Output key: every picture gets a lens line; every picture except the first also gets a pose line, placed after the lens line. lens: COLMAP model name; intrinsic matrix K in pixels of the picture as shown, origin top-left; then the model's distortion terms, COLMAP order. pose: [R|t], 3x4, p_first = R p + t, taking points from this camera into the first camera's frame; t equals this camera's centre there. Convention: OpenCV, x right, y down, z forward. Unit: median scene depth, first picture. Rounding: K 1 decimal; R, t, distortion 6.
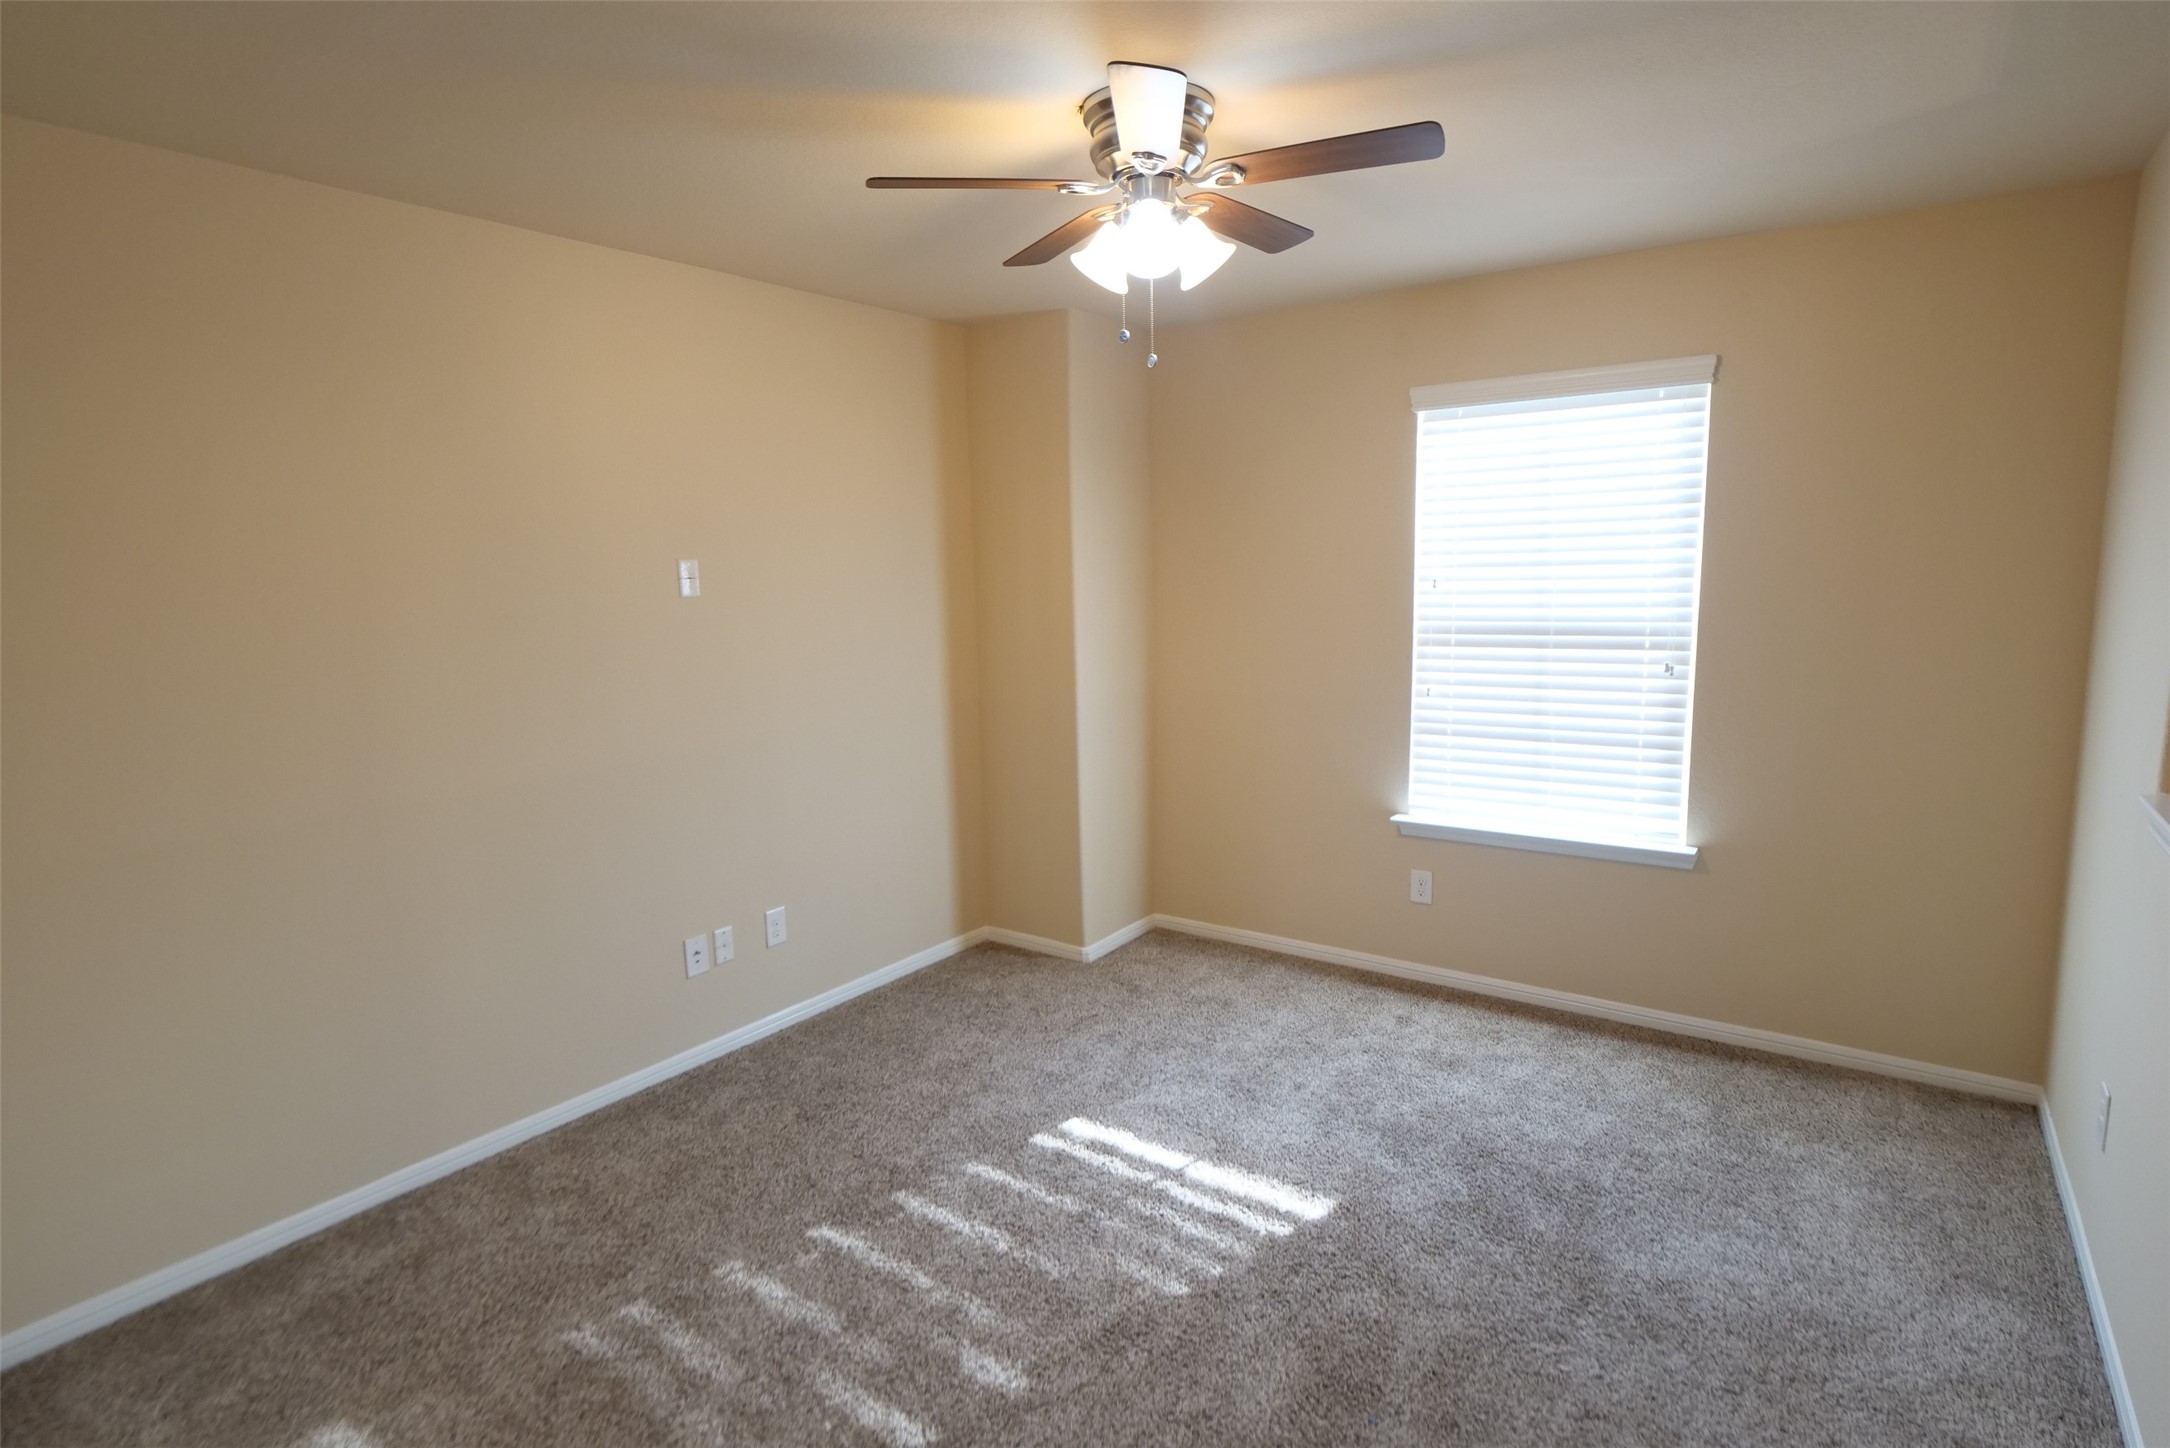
lens RADIAL K [[1127.1, 0, 1076.0], [0, 1127.1, 720.8], [0, 0, 1]] dist [-0.005145, -0.001895]
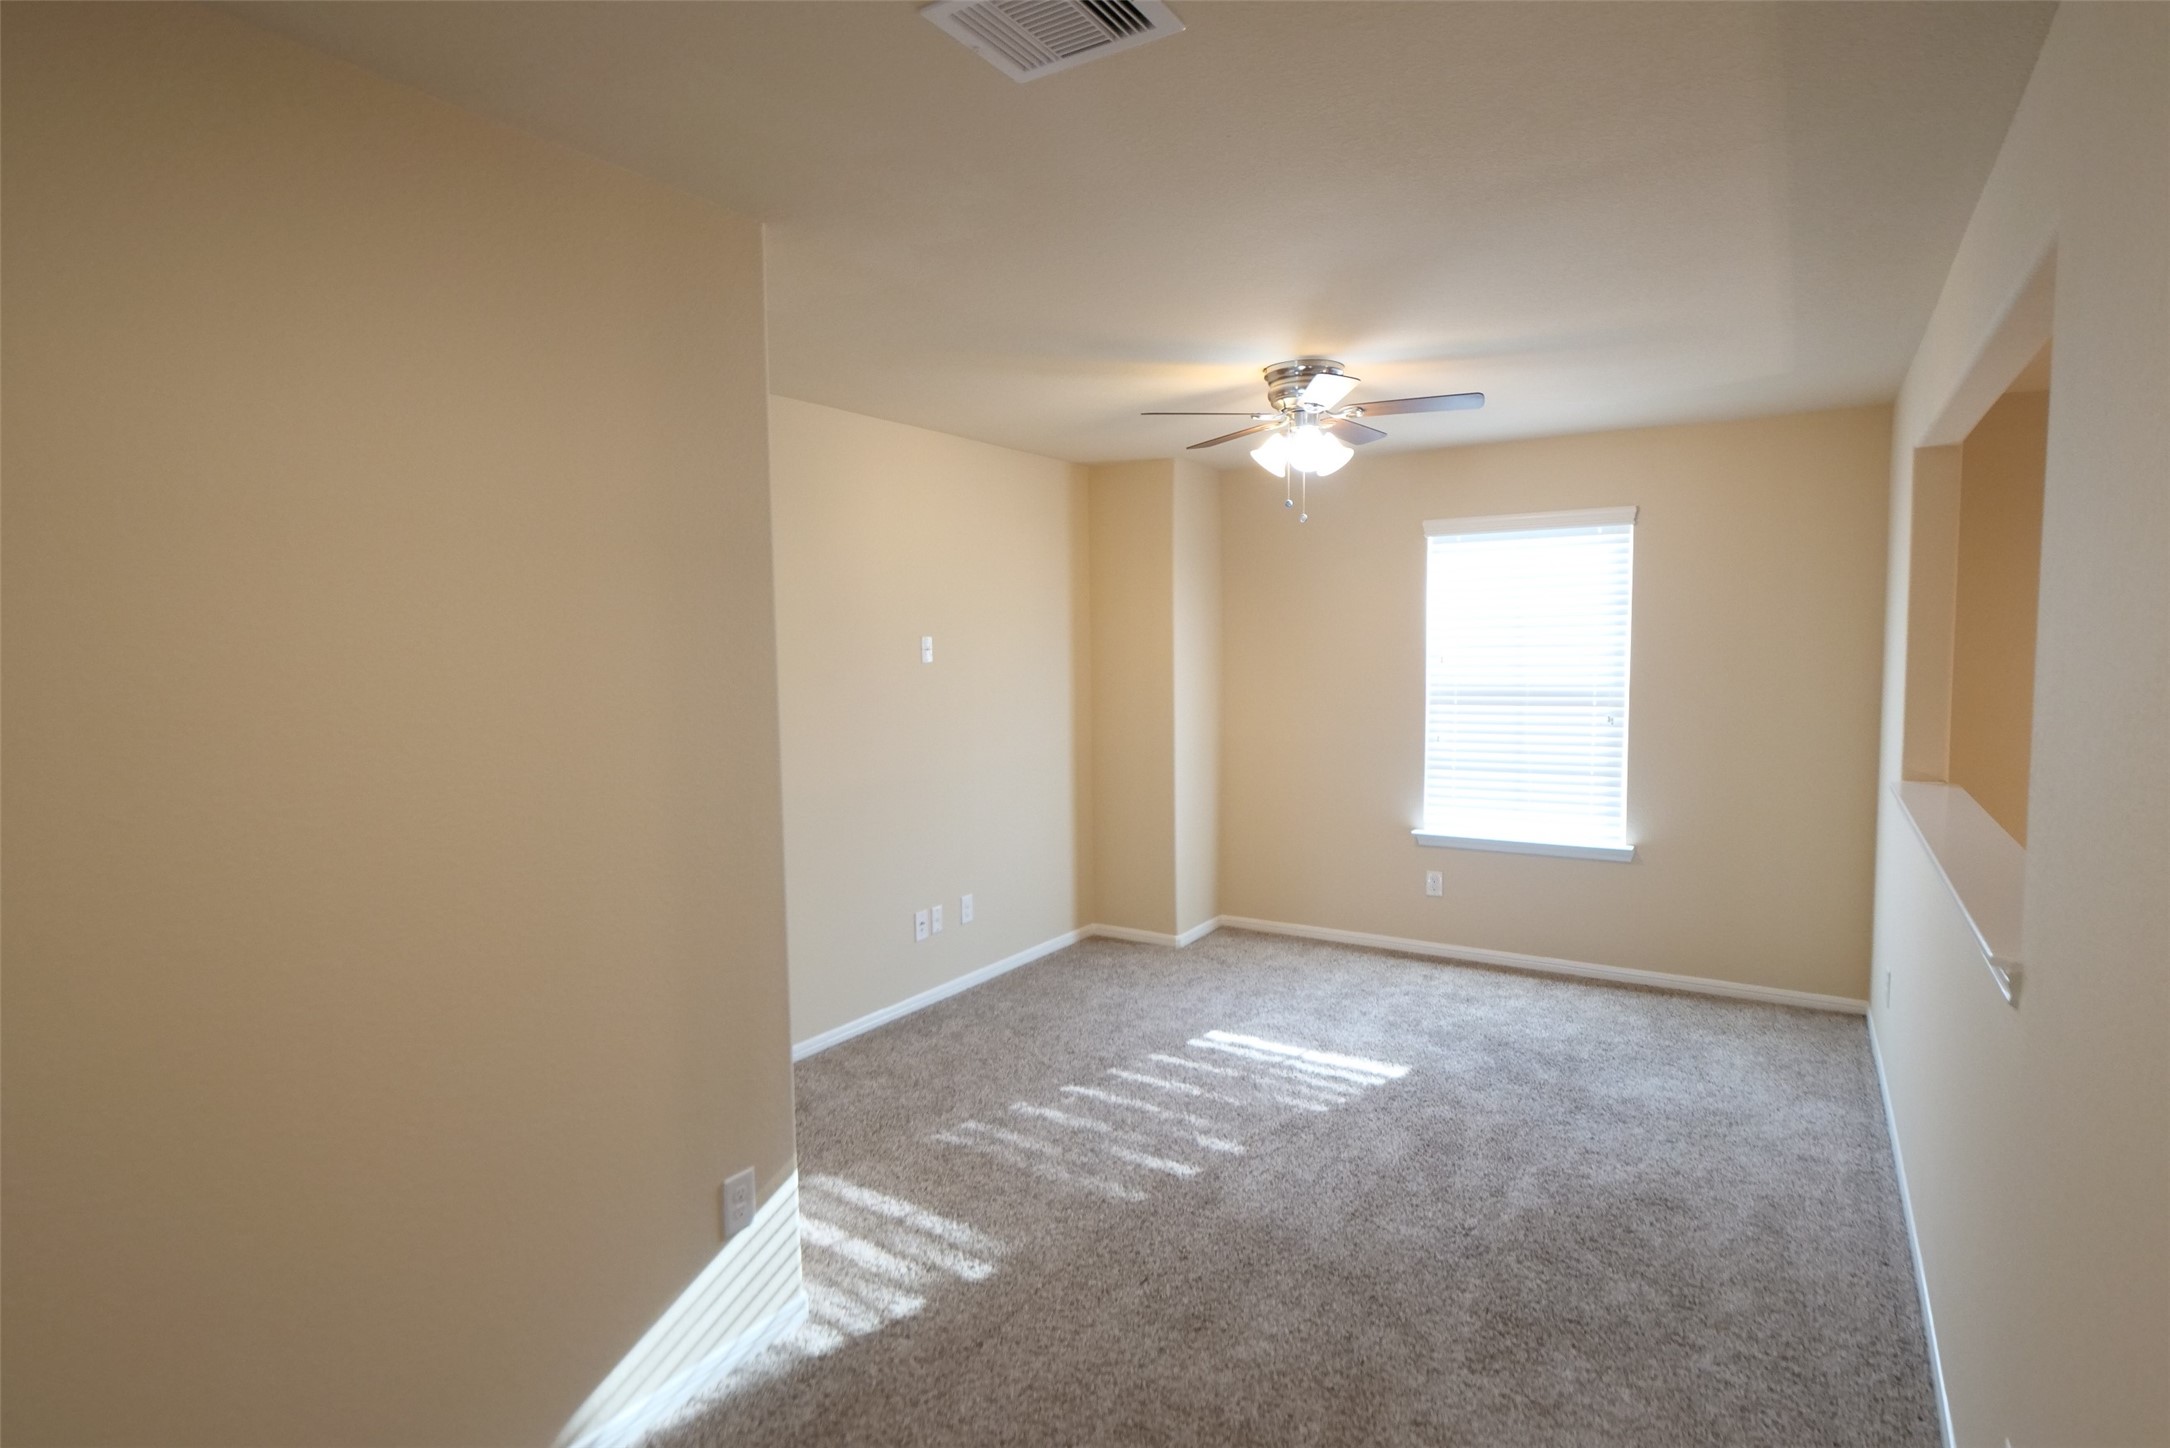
lens RADIAL K [[1127.1, 0, 1072.5], [0, 1127.1, 720.7], [0, 0, 1]] dist [-0.005145, -0.001895]
pose [[0.998476, 0.006710, 0.054771, -0.246920], [-0.002698, 0.997329, -0.072988, 0.064727], [-0.055115, 0.072729, 0.995828, -0.408322]]
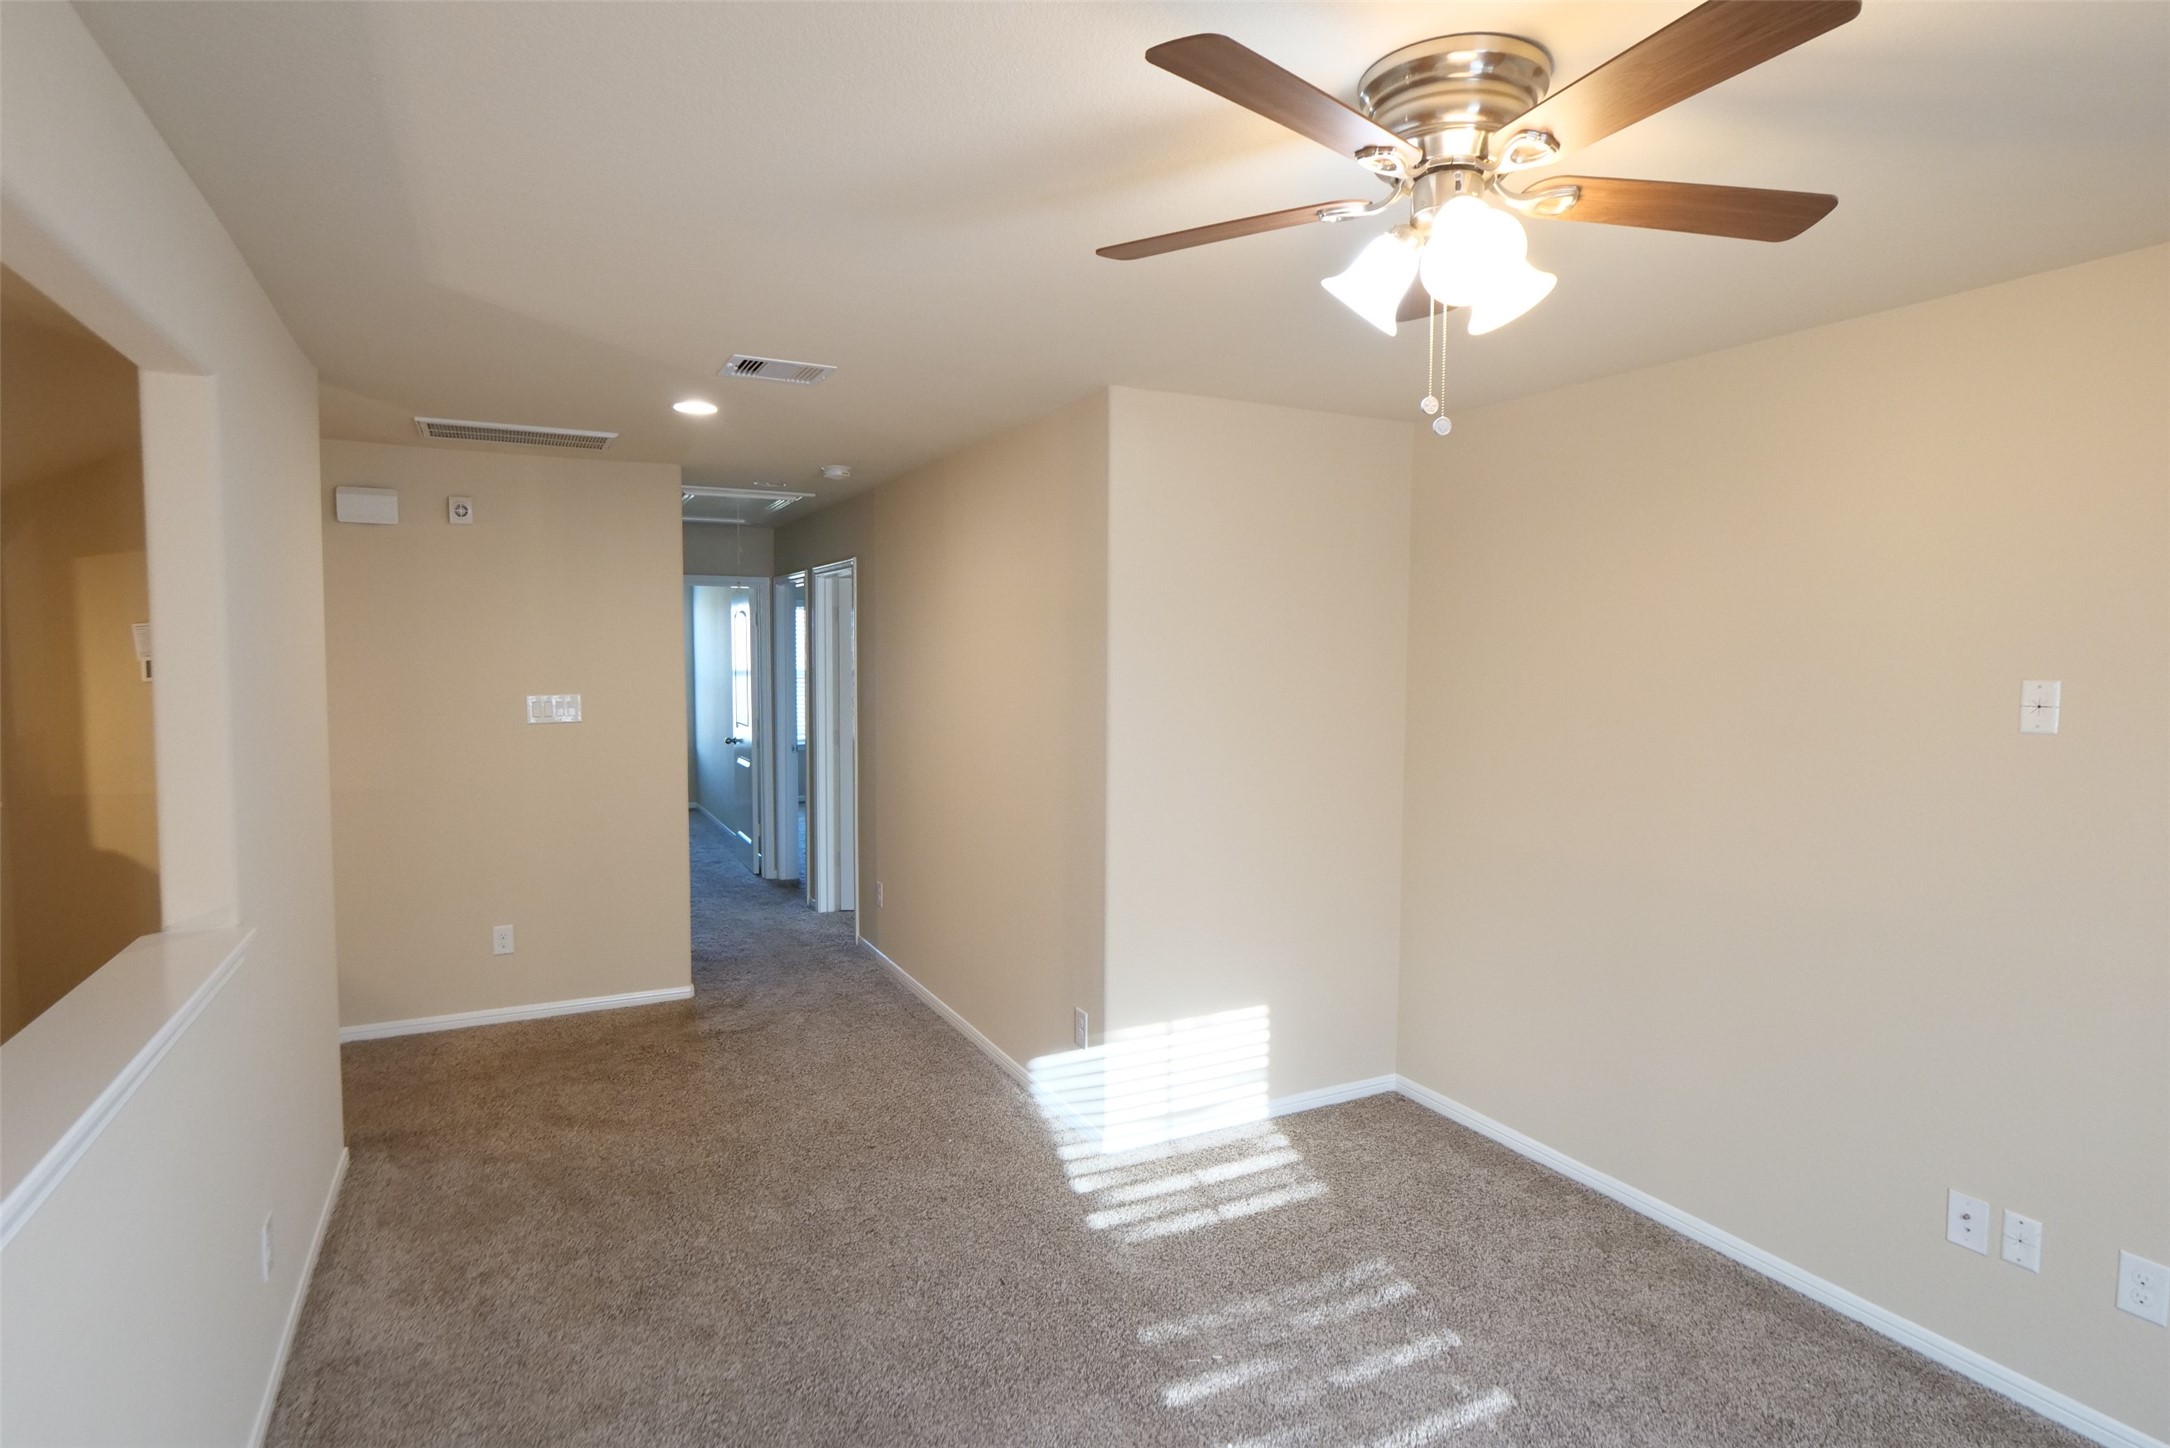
lens RADIAL K [[1127.1, 0, 1081.9], [0, 1127.1, 727.0], [0, 0, 1]] dist [-0.005145, -0.001895]
pose [[-0.461778, 0.078060, -0.883554, 0.573810], [-0.118133, 0.981834, 0.148484, -0.152799], [0.879094, 0.172944, -0.444168, 0.815241]]
